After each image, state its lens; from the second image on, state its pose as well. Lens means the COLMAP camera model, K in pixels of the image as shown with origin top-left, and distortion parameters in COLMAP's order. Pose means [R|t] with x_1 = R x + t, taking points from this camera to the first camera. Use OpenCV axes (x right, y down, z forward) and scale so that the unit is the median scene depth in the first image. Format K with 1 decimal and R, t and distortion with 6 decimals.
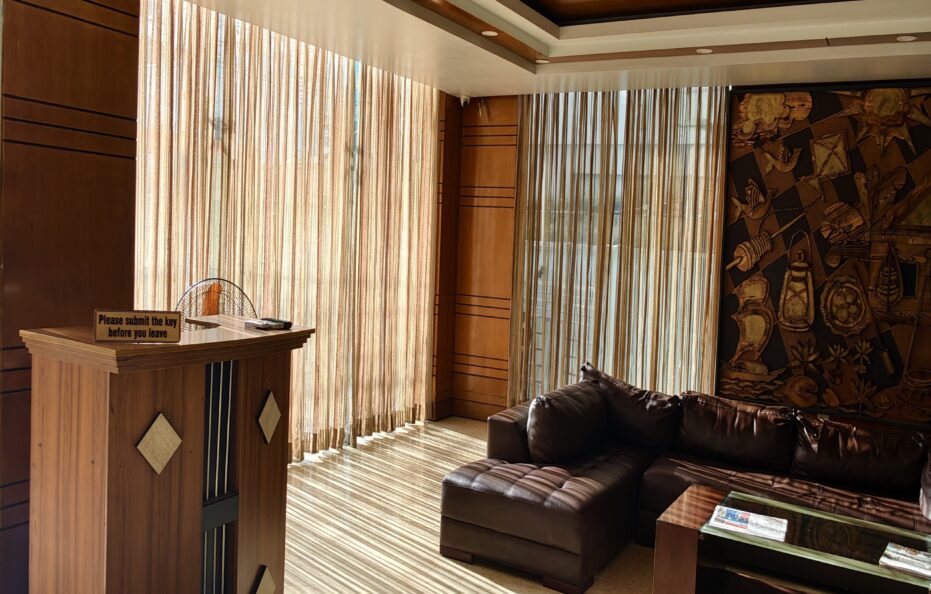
lens RADIAL K [[807.4, 0, 445.5], [0, 807.4, 229.6], [0, 0, 1]] dist [-0.038658, 0.018019]
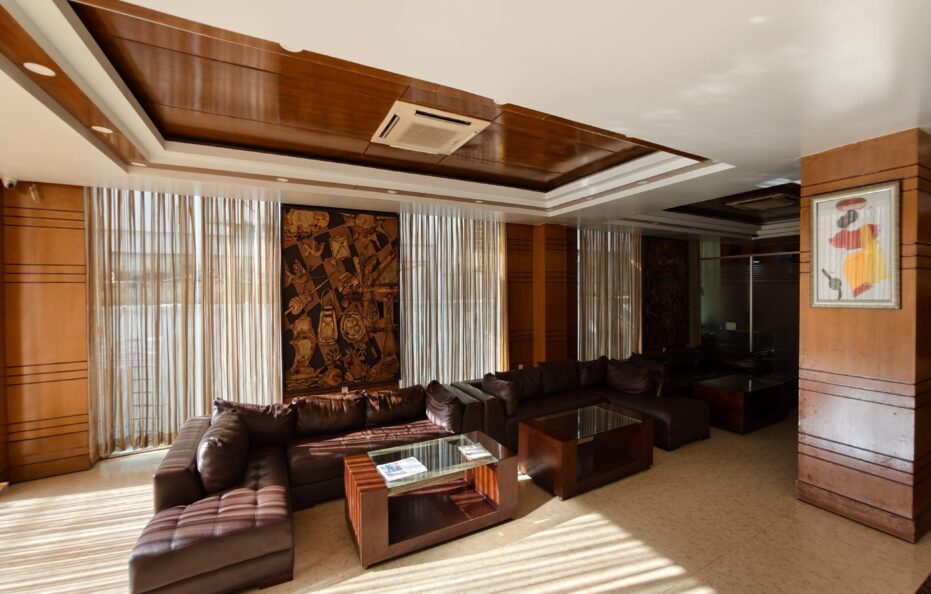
lens RADIAL K [[391.4, 0, 510.2], [0, 391.4, 279.4], [0, 0, 1]] dist [-0.018059, 0.010133]
pose [[0.488703, -0.039013, 0.871578, -0.121478], [0.039225, 0.998972, 0.022721, -0.023796], [-0.871568, 0.023084, 0.489731, 0.217567]]
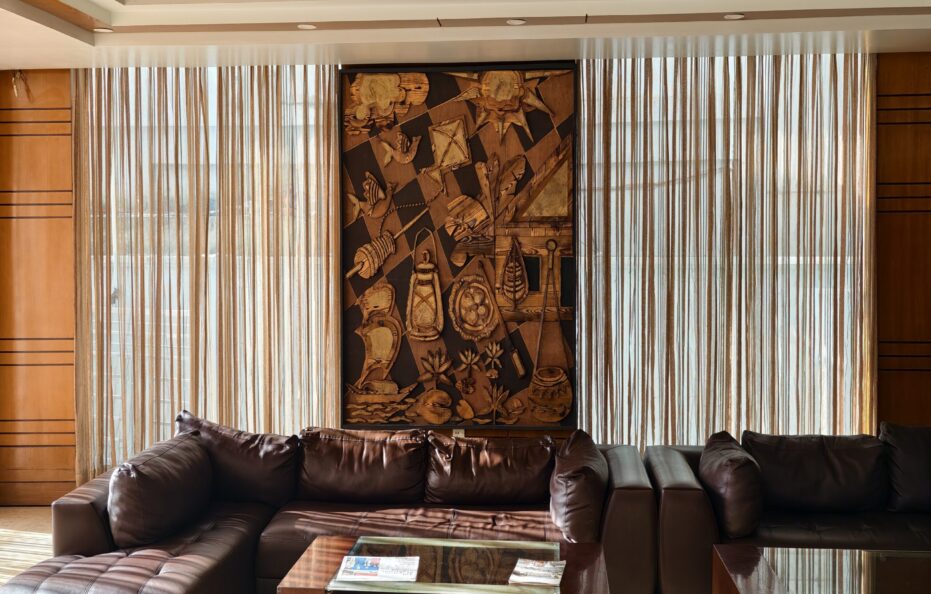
lens RADIAL K [[1022.2, 0, 514.6], [0, 1022.2, 217.4], [0, 0, 1]] dist [0.042623, 0.000000]
pose [[0.879586, -0.051202, 0.472977, -0.008715], [0.051684, 0.998592, 0.011986, -0.019705], [-0.472924, 0.013902, 0.880993, -0.057070]]
